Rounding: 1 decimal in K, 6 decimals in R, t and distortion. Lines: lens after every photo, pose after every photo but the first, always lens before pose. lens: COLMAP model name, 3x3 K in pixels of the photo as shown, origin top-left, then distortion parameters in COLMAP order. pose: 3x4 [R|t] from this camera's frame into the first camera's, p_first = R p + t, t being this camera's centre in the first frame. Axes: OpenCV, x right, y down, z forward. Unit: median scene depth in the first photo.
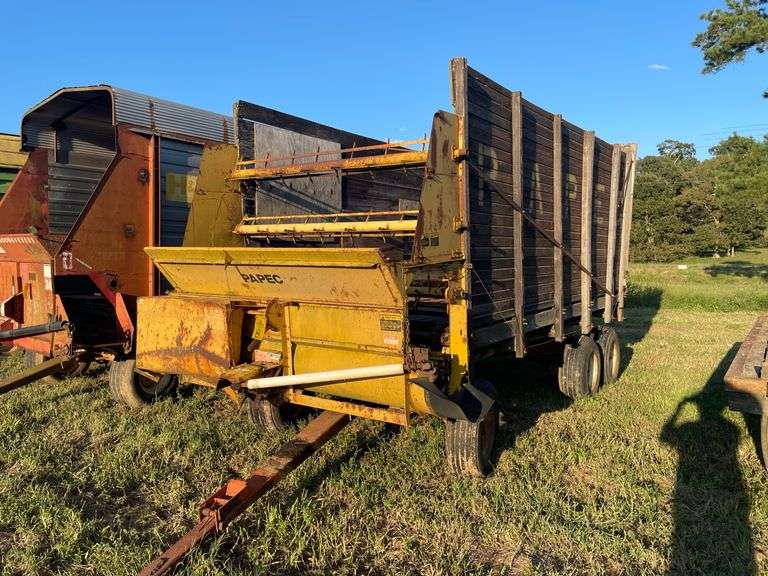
lens RADIAL K [[600.4, 0, 384.0], [0, 600.4, 288.0], [0, 0, 1]] dist [0.084926, -0.114143]
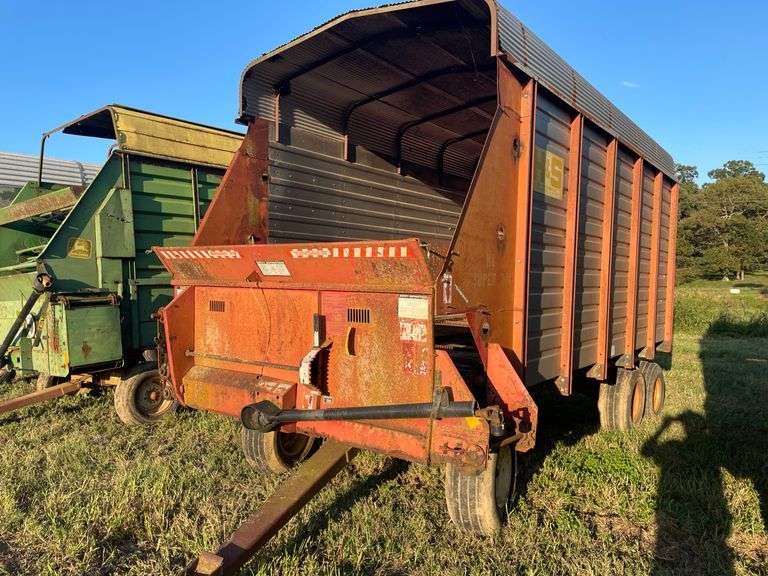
lens RADIAL K [[600.4, 0, 384.0], [0, 600.4, 288.0], [0, 0, 1]] dist [0.084926, -0.114143]
pose [[0.999107, 0.000256, 0.042260, -0.078042], [0.001324, 0.999302, -0.037346, -0.003216], [-0.042240, 0.037368, 0.998408, 0.057371]]
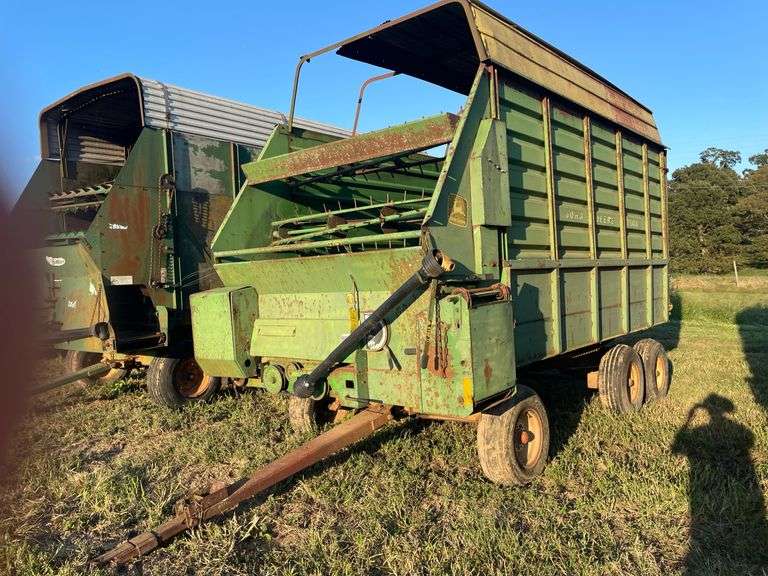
lens RADIAL K [[598.7, 0, 376.0], [0, 598.7, 273.8], [0, 0, 1]] dist [0.067858, -0.128189]
pose [[0.999832, 0.003504, 0.017971, -0.149972], [-0.002770, 0.999169, -0.040676, -0.004762], [-0.018099, 0.040619, 0.999011, 0.108815]]
